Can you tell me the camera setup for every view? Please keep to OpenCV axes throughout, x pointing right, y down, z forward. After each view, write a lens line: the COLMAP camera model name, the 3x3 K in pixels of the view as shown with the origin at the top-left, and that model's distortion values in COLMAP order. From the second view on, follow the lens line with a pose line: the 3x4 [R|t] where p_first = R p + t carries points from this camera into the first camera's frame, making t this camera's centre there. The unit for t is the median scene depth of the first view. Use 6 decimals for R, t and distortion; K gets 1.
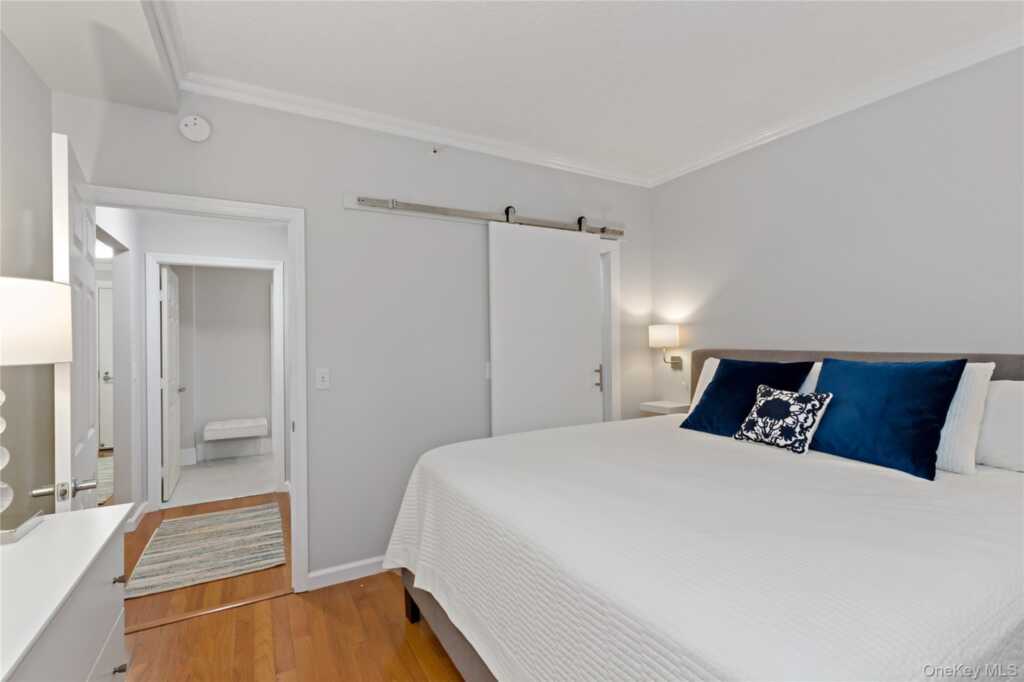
lens RADIAL K [[461.9, 0, 512.0], [0, 461.9, 341.0], [0, 0, 1]] dist [-0.000330, 0.000196]
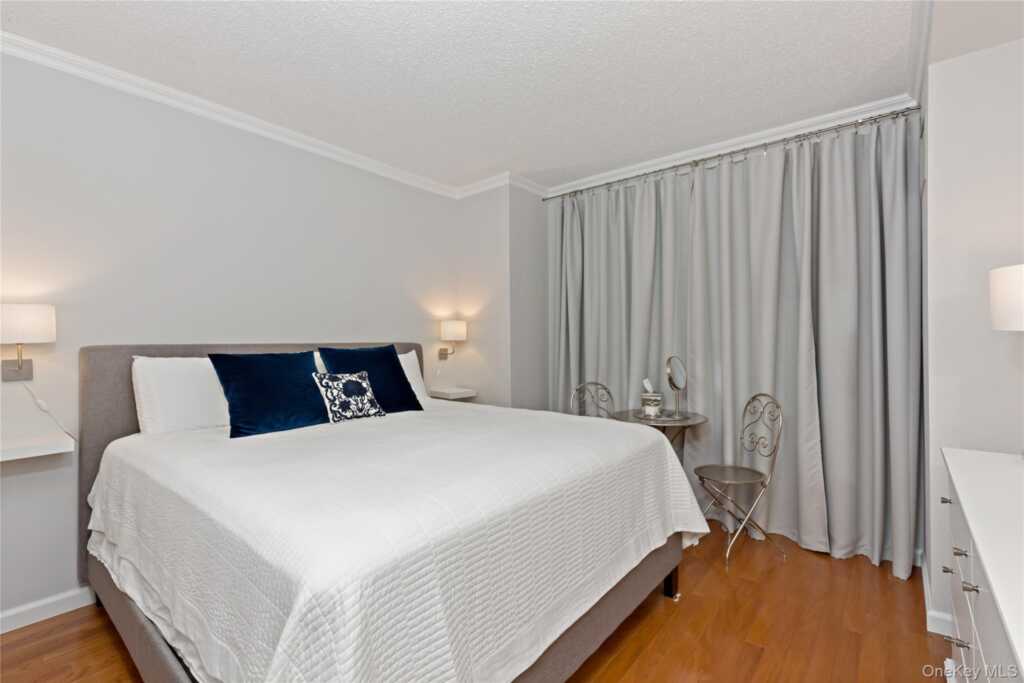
lens RADIAL K [[461.9, 0, 512.0], [0, 461.9, 341.5], [0, 0, 1]] dist [-0.000330, 0.000196]
pose [[-0.350065, -0.008660, 0.936685, -0.747954], [0.005610, 0.999920, 0.011342, 0.006775], [-0.936709, 0.009225, -0.349989, 1.035377]]
